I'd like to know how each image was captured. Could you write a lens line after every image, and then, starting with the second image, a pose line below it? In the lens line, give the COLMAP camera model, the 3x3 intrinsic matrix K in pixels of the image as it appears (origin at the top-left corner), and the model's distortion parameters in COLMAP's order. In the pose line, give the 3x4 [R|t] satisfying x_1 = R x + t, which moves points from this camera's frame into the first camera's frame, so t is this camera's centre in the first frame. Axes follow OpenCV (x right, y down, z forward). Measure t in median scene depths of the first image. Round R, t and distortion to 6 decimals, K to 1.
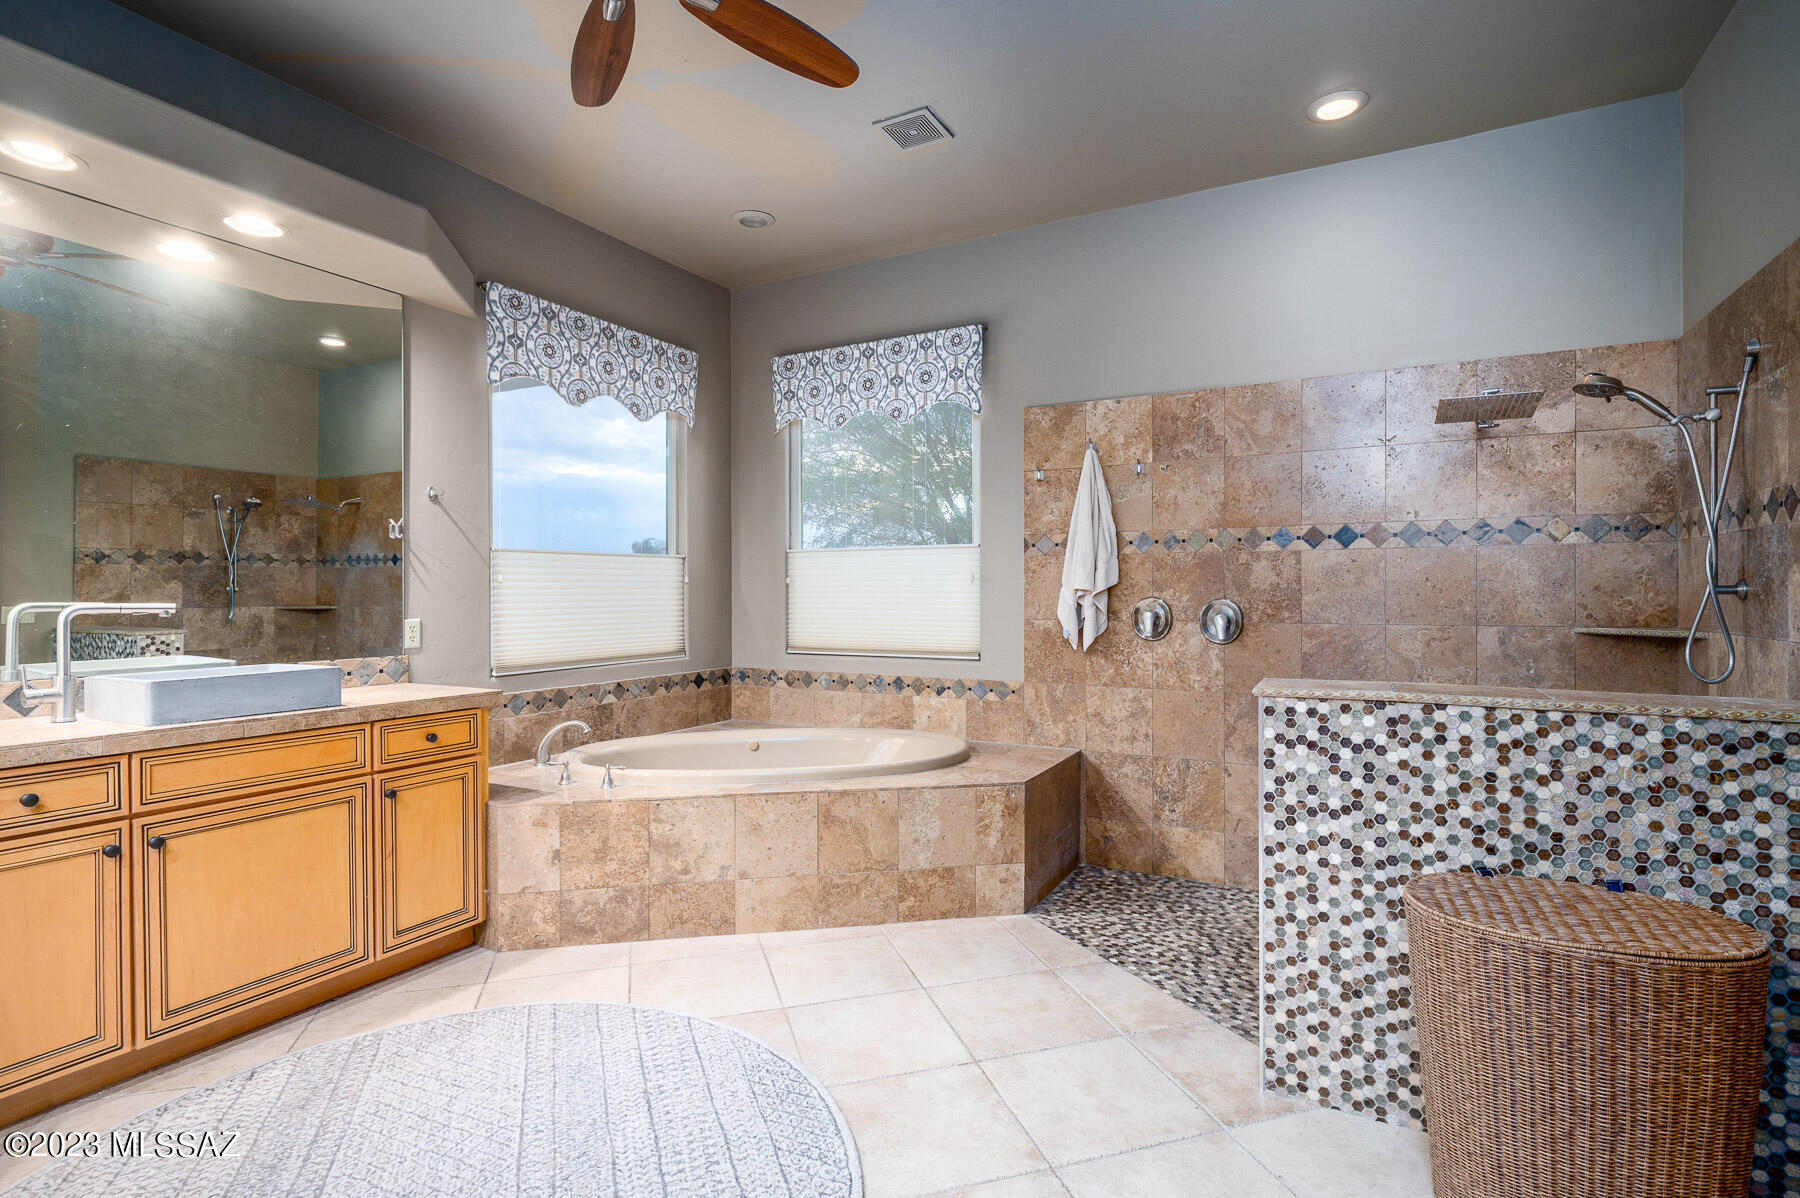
lens RADIAL K [[864.1, 0, 903.4], [0, 864.1, 599.0], [0, 0, 1]] dist [-0.000264, -0.004046]
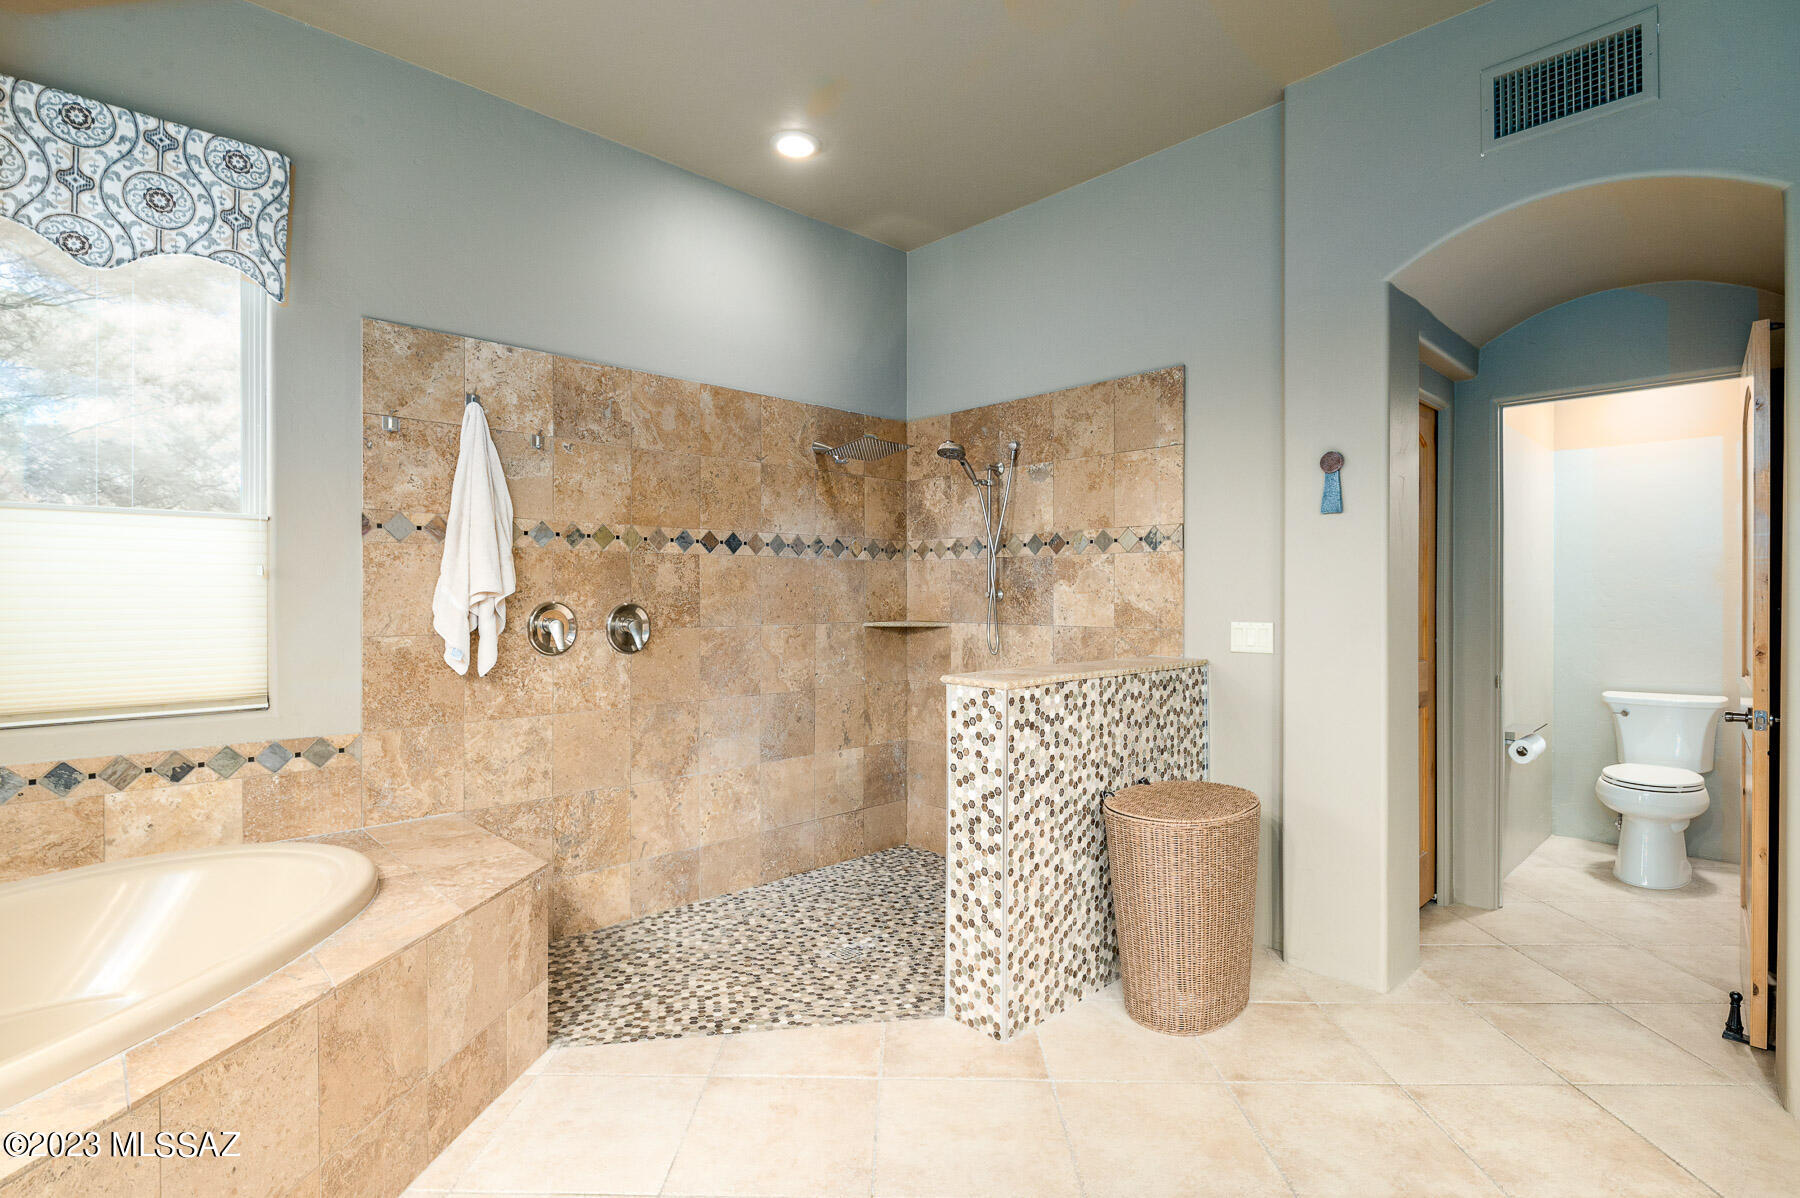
lens RADIAL K [[864.1, 0, 899.5], [0, 864.1, 597.8], [0, 0, 1]] dist [-0.000264, -0.004046]
pose [[0.307772, -0.002413, 0.951457, -0.469238], [0.006042, 0.999982, 0.000581, -0.005537], [-0.951441, 0.005569, 0.307781, 0.530560]]
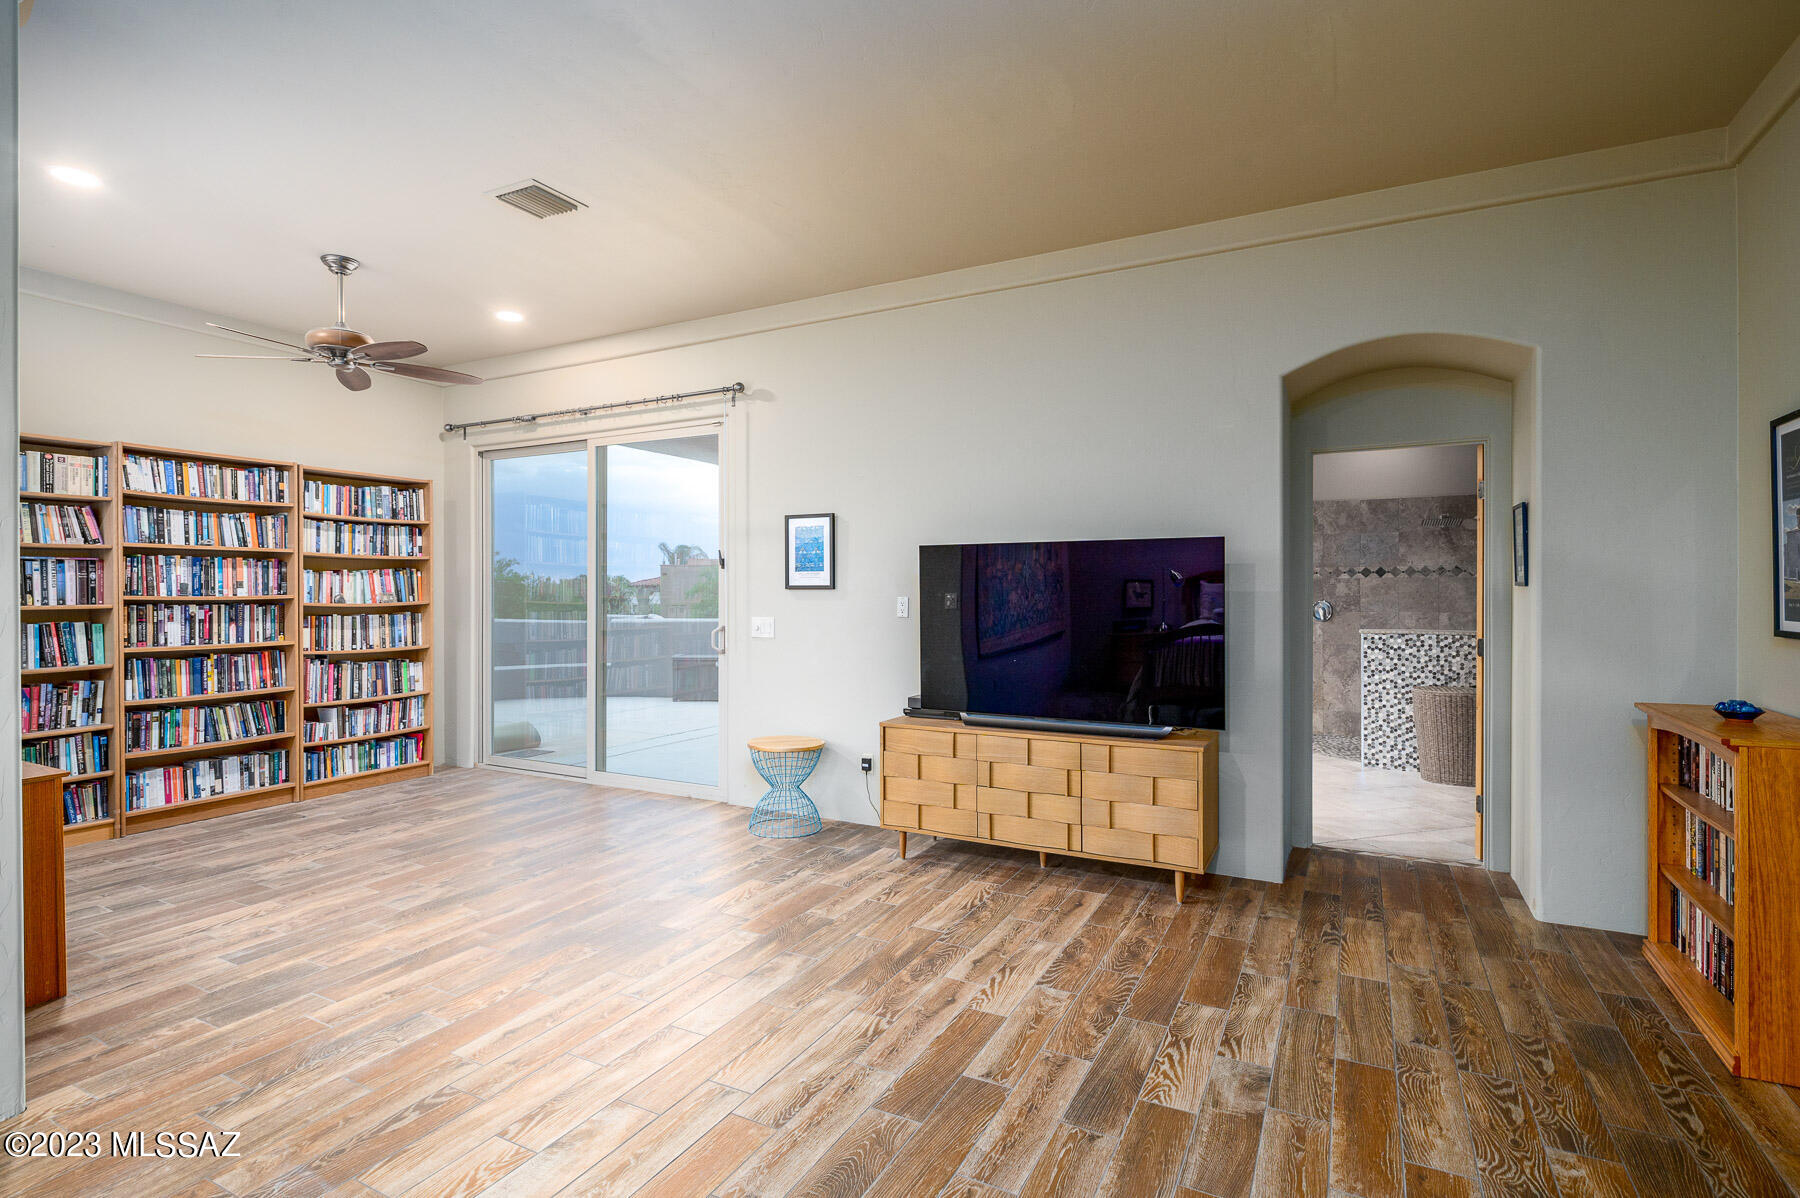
lens RADIAL K [[864.1, 0, 905.5], [0, 864.1, 597.7], [0, 0, 1]] dist [-0.000264, -0.004046]
pose [[0.999916, -0.001035, 0.012950, -0.803909], [0.001061, 0.999997, -0.001983, -0.004403], [-0.012948, 0.001996, 0.999914, -1.310394]]
